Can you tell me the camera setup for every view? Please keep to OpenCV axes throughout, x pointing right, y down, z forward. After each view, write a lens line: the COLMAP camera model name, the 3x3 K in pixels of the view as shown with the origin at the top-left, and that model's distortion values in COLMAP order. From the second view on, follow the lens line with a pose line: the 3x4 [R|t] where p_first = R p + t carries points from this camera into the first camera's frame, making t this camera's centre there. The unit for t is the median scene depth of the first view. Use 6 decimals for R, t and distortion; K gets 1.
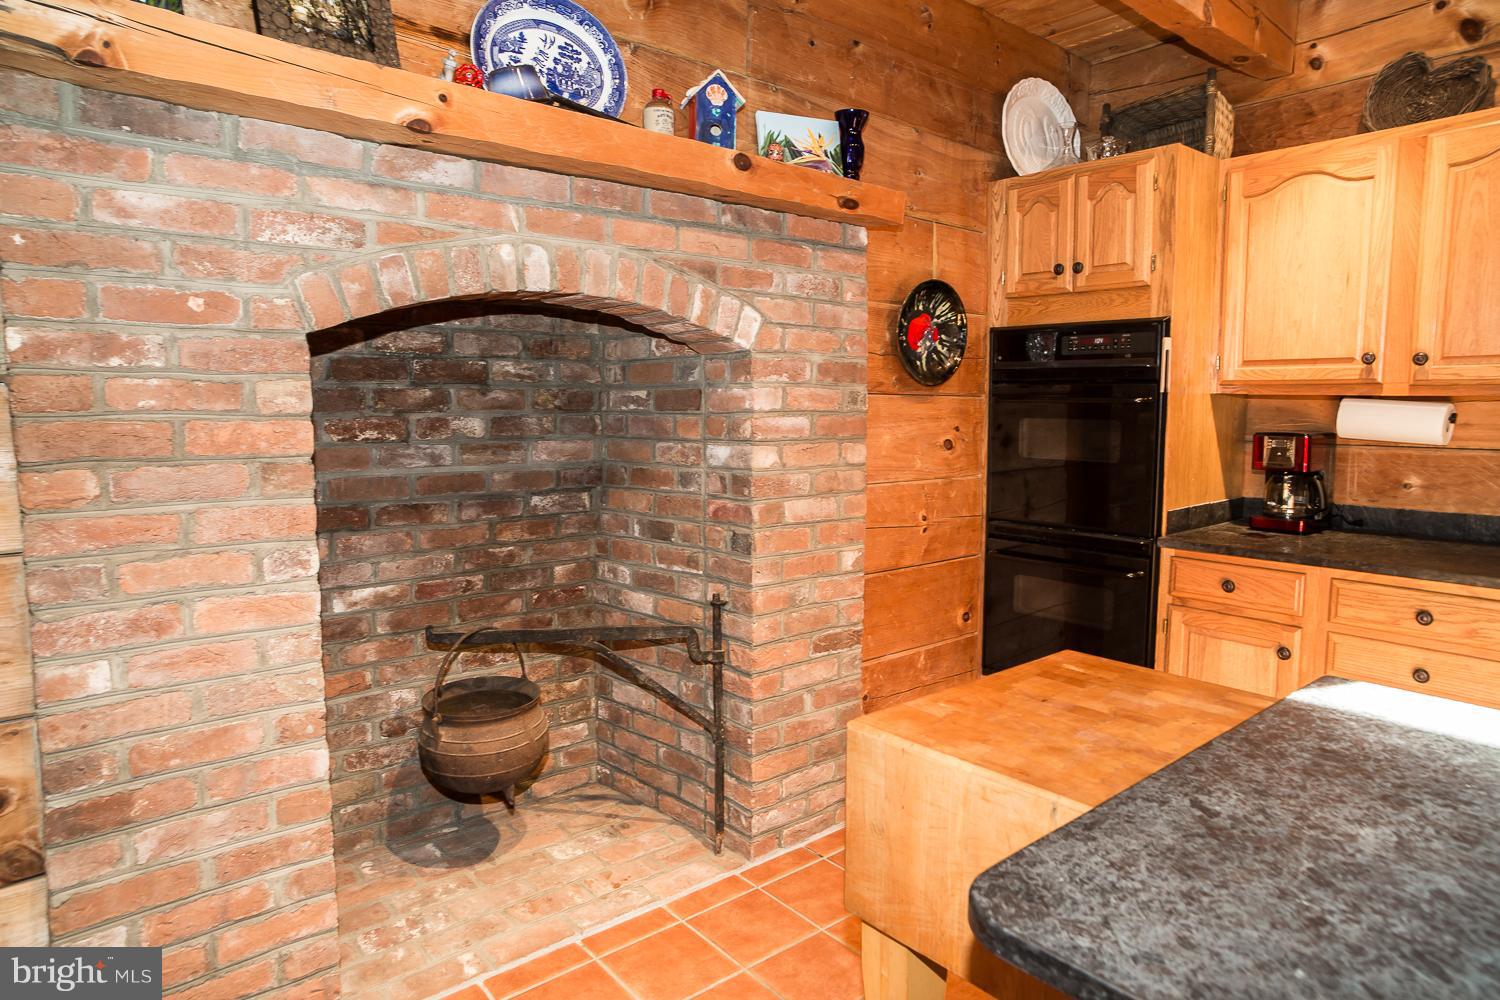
lens RADIAL K [[896.6, 0, 756.5], [0, 896.6, 495.6], [0, 0, 1]] dist [-0.086218, 0.074858]
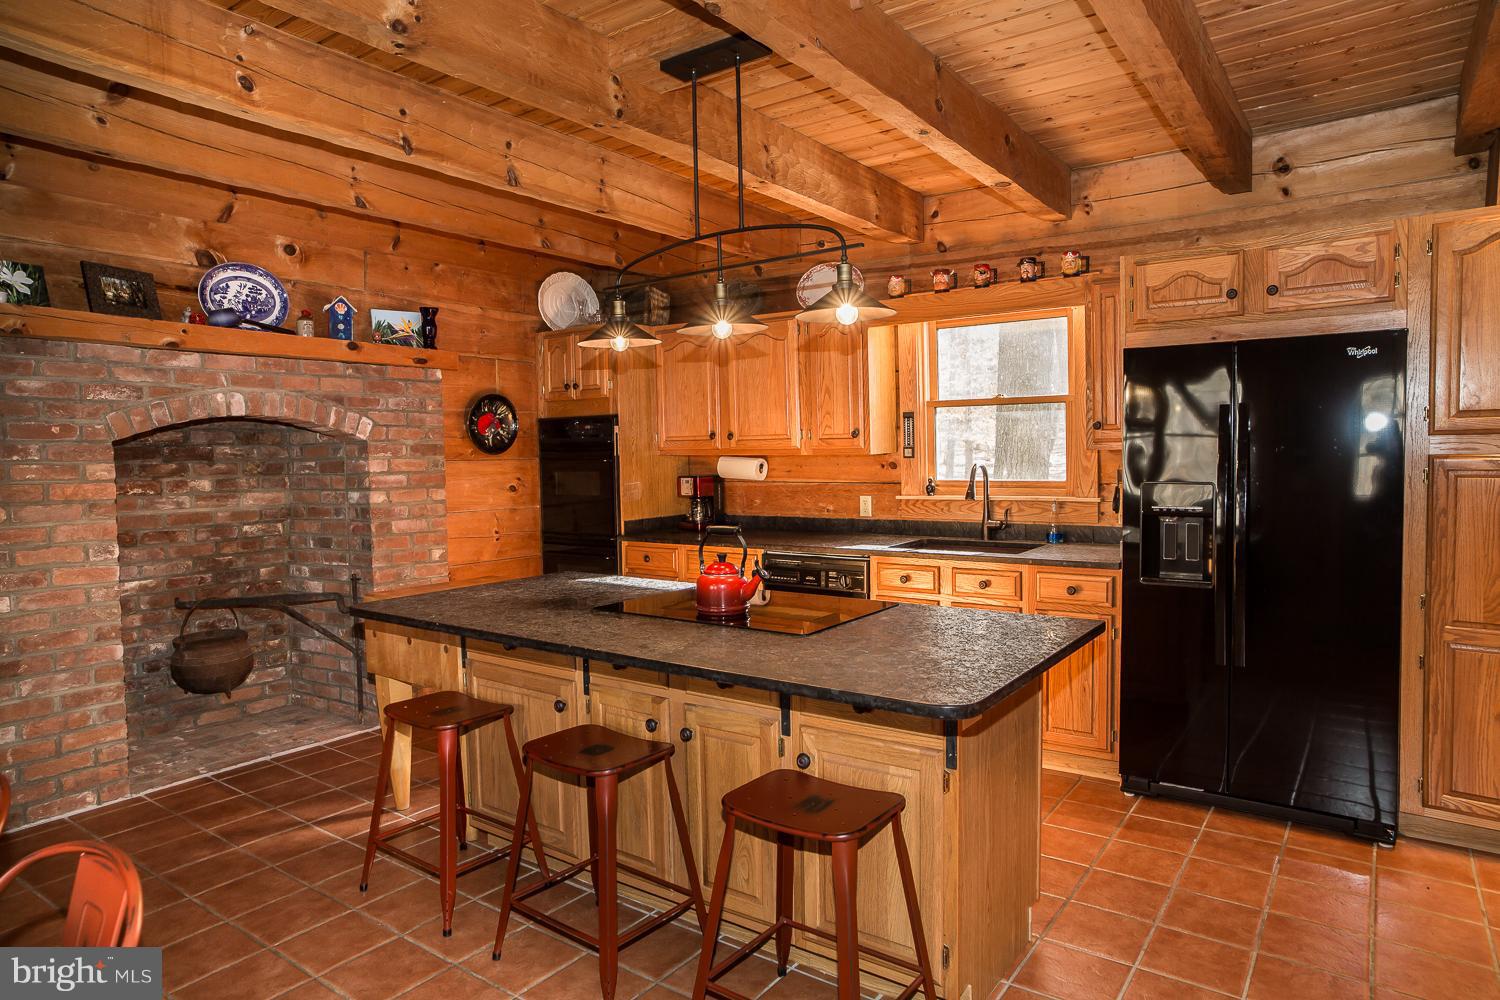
lens RADIAL K [[896.6, 0, 756.5], [0, 896.6, 495.6], [0, 0, 1]] dist [-0.086218, 0.074858]
pose [[0.968408, -0.029912, 0.247571, 0.307219], [0.044352, 0.997611, -0.052955, 0.082969], [-0.245396, 0.062262, 0.967422, -0.934866]]
